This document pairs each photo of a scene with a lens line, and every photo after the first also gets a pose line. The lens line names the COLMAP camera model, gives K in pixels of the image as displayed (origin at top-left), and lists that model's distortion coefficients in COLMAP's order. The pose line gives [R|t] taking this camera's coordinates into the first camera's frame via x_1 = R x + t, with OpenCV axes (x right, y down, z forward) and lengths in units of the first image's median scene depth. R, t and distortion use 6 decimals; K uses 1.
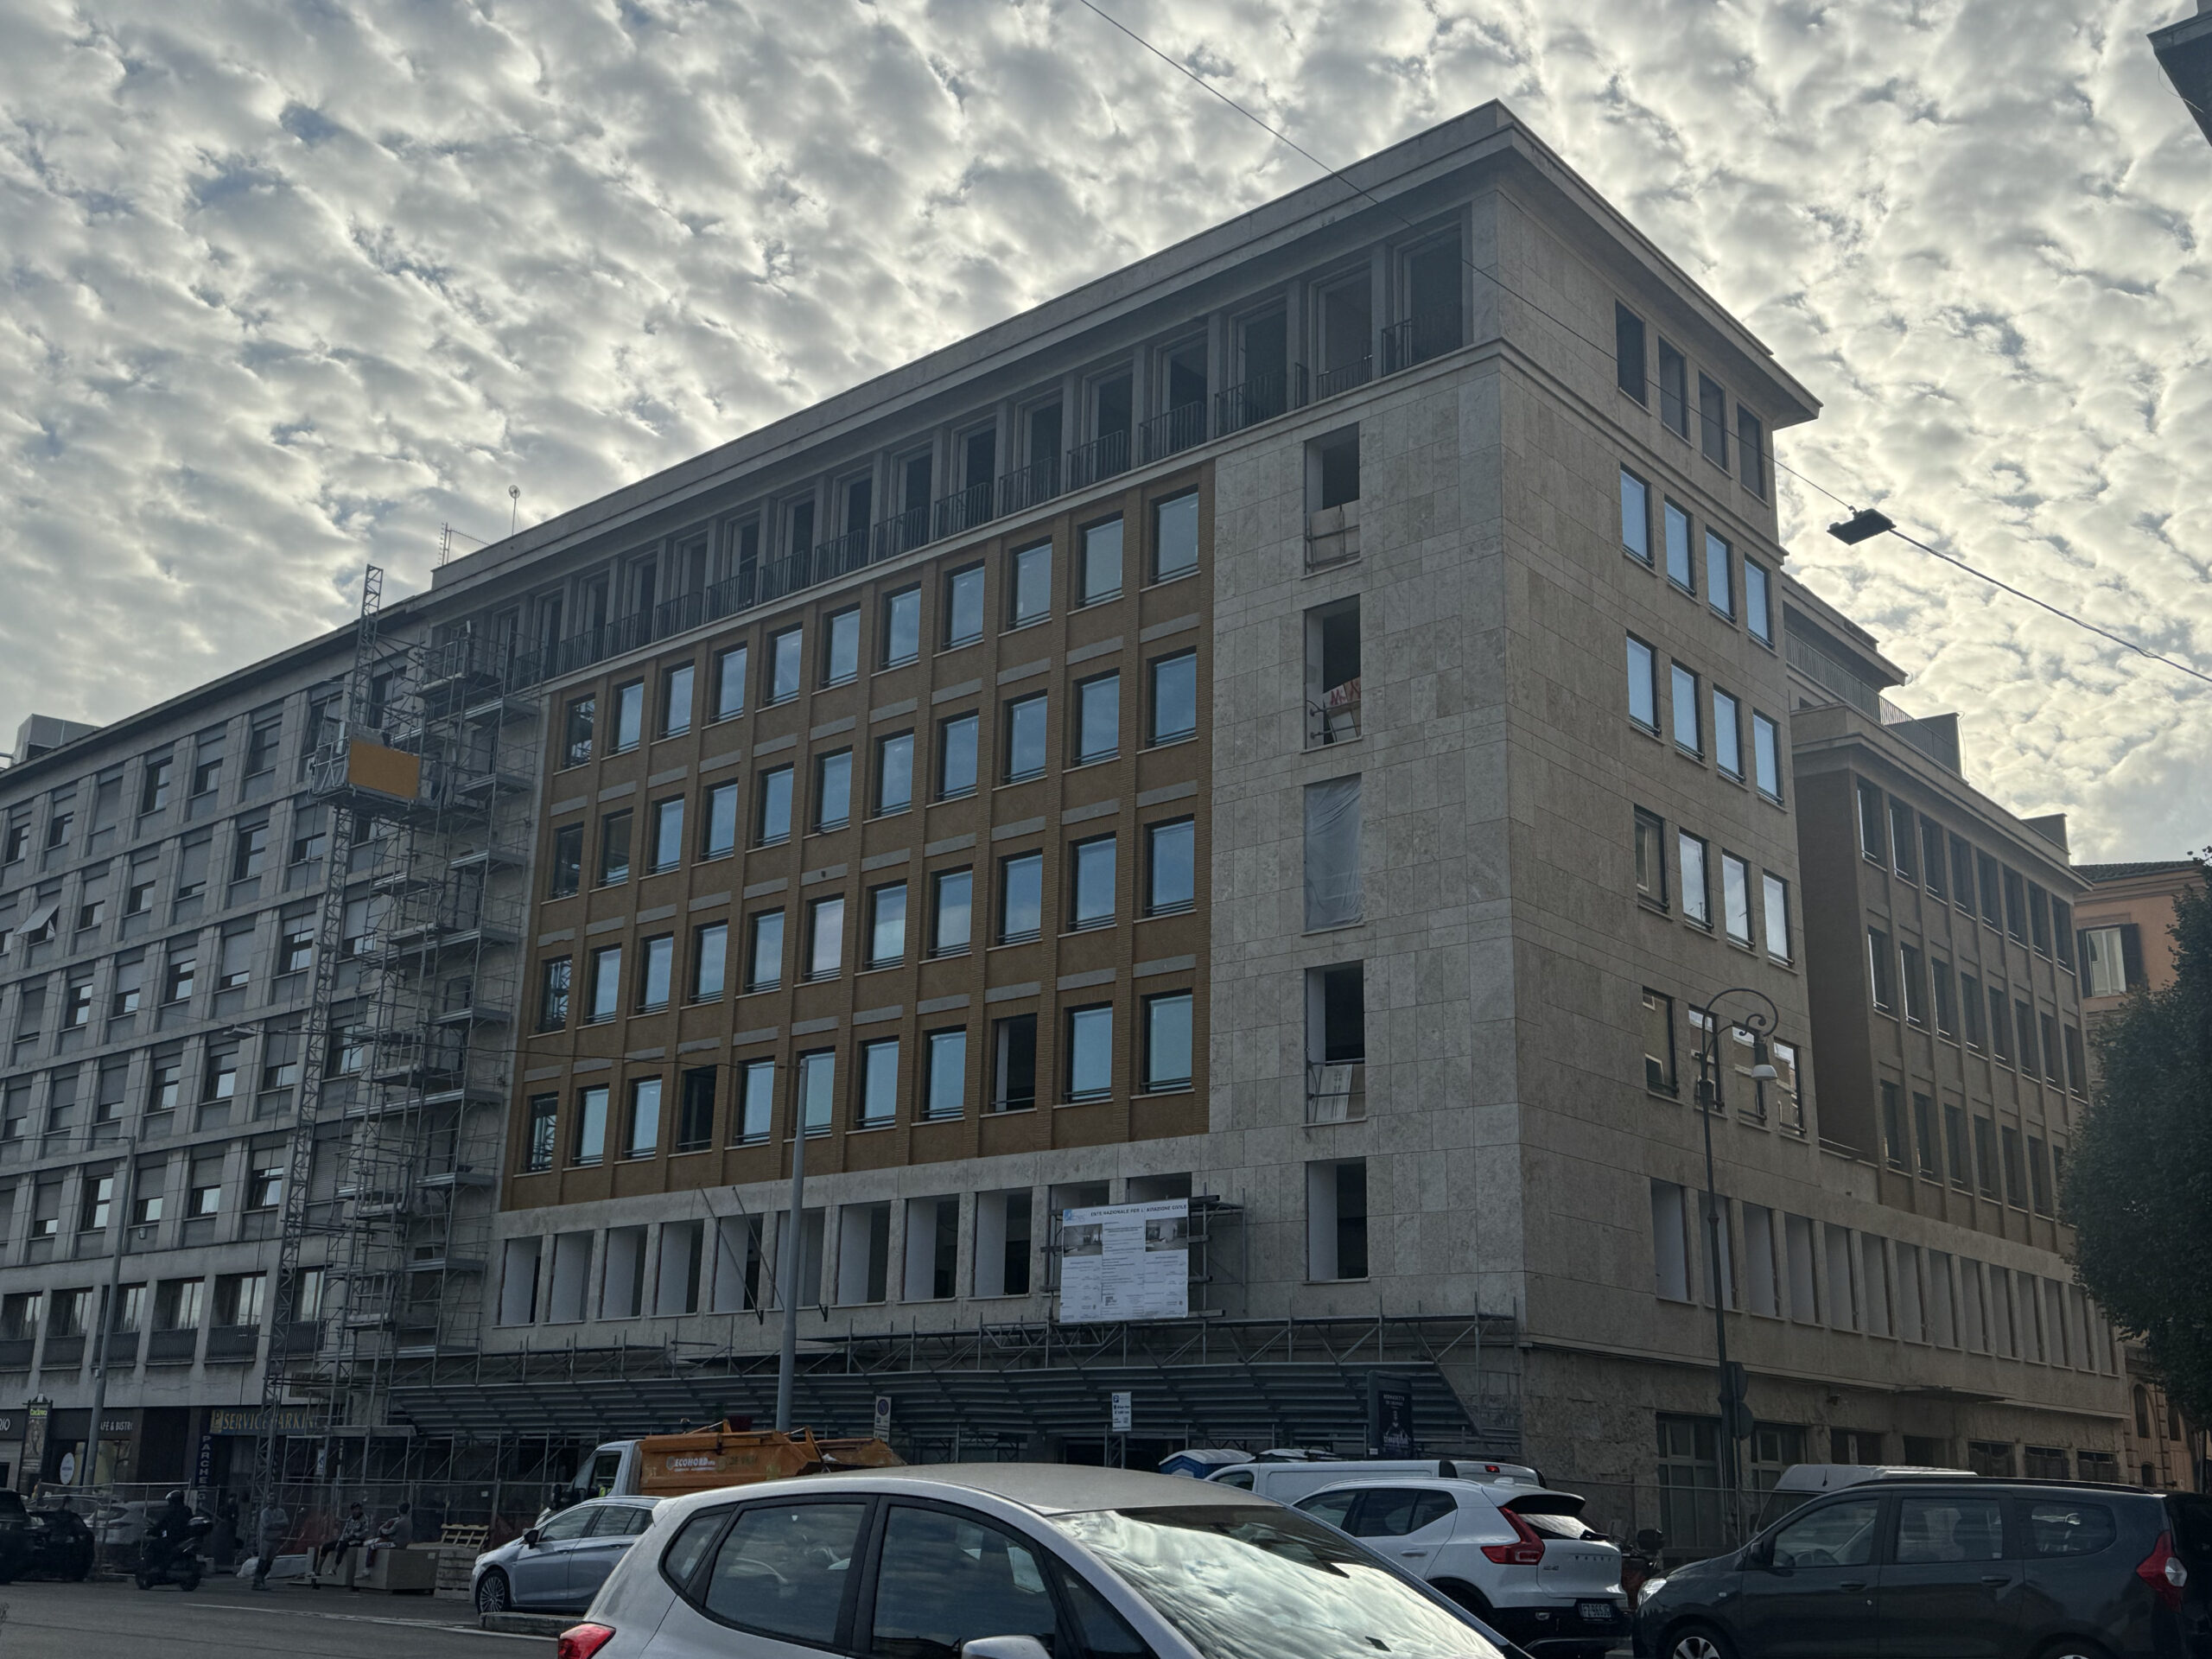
lens RADIAL K [[2210.2, 0, 1106.0], [0, 2210.2, 829.5], [0, 0, 1]] dist [0.060471, -0.014823]
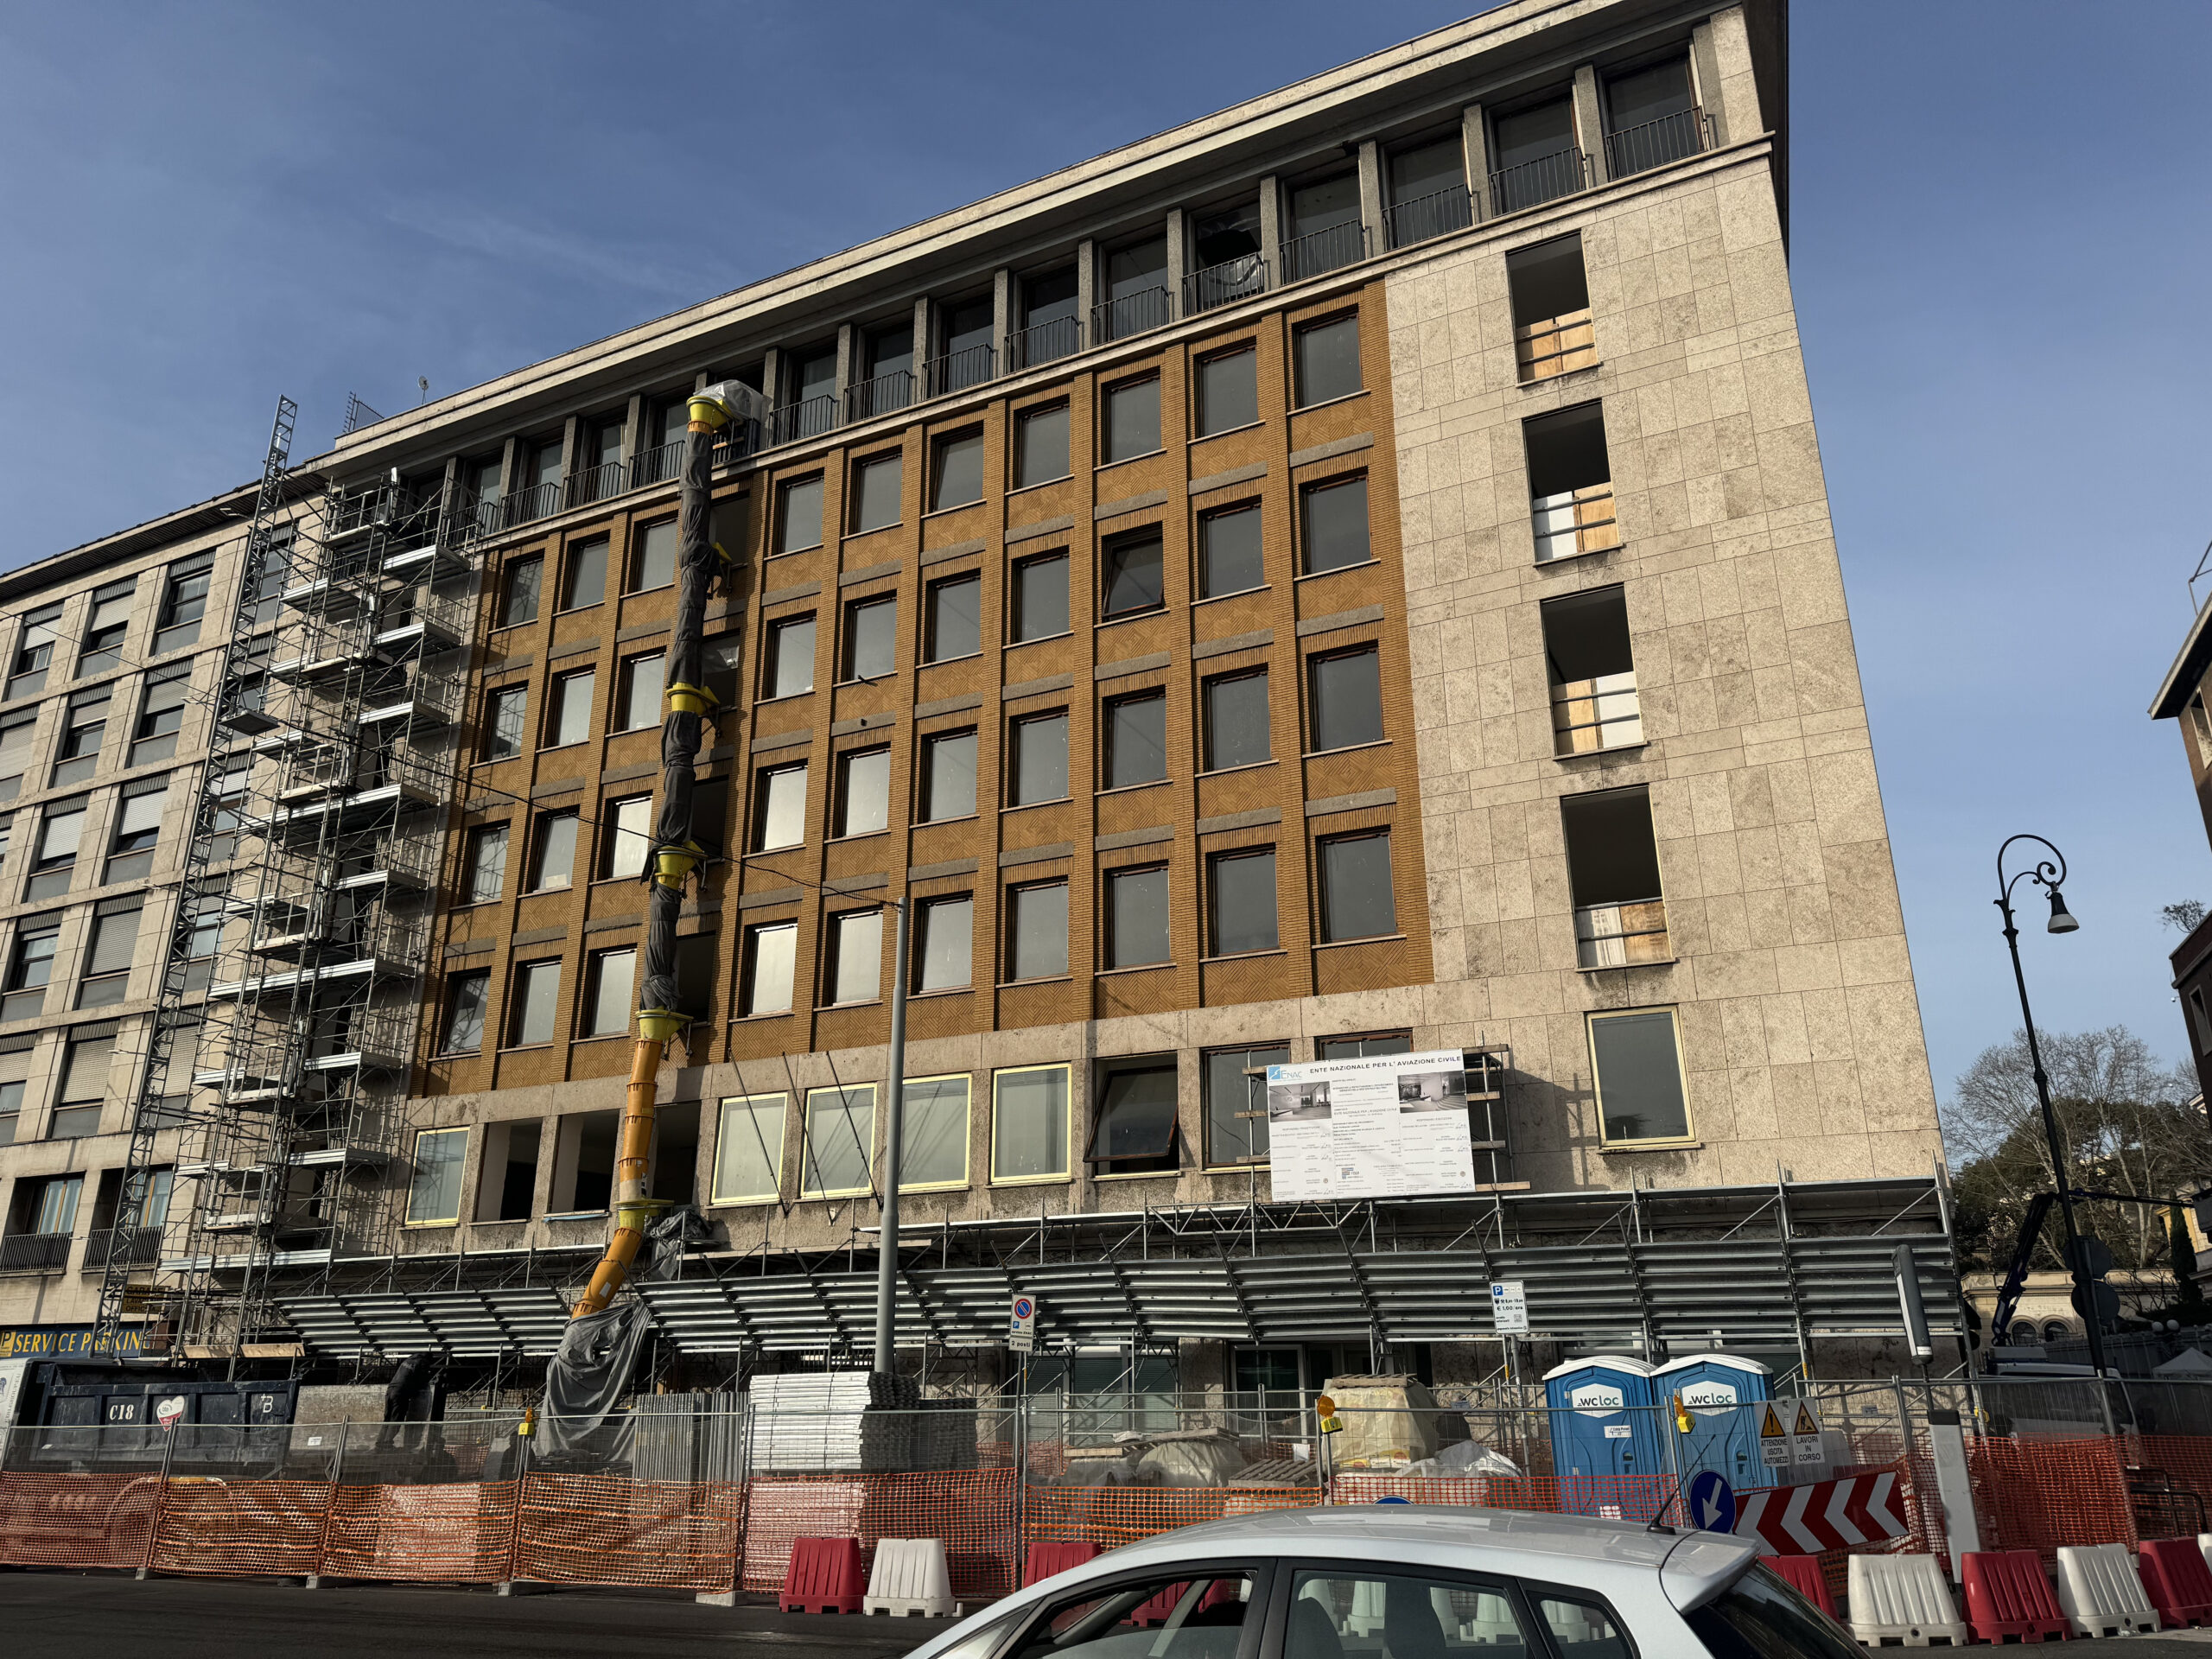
lens RADIAL K [[1533.0, 0, 1106.0], [0, 1533.0, 829.5], [0, 0, 1]] dist [0.071998, -0.085739]
pose [[0.963897, 0.064585, 0.258323, -0.218872], [-0.051270, 0.997002, -0.057960, 0.109738], [-0.261292, 0.042623, 0.964318, 0.414639]]
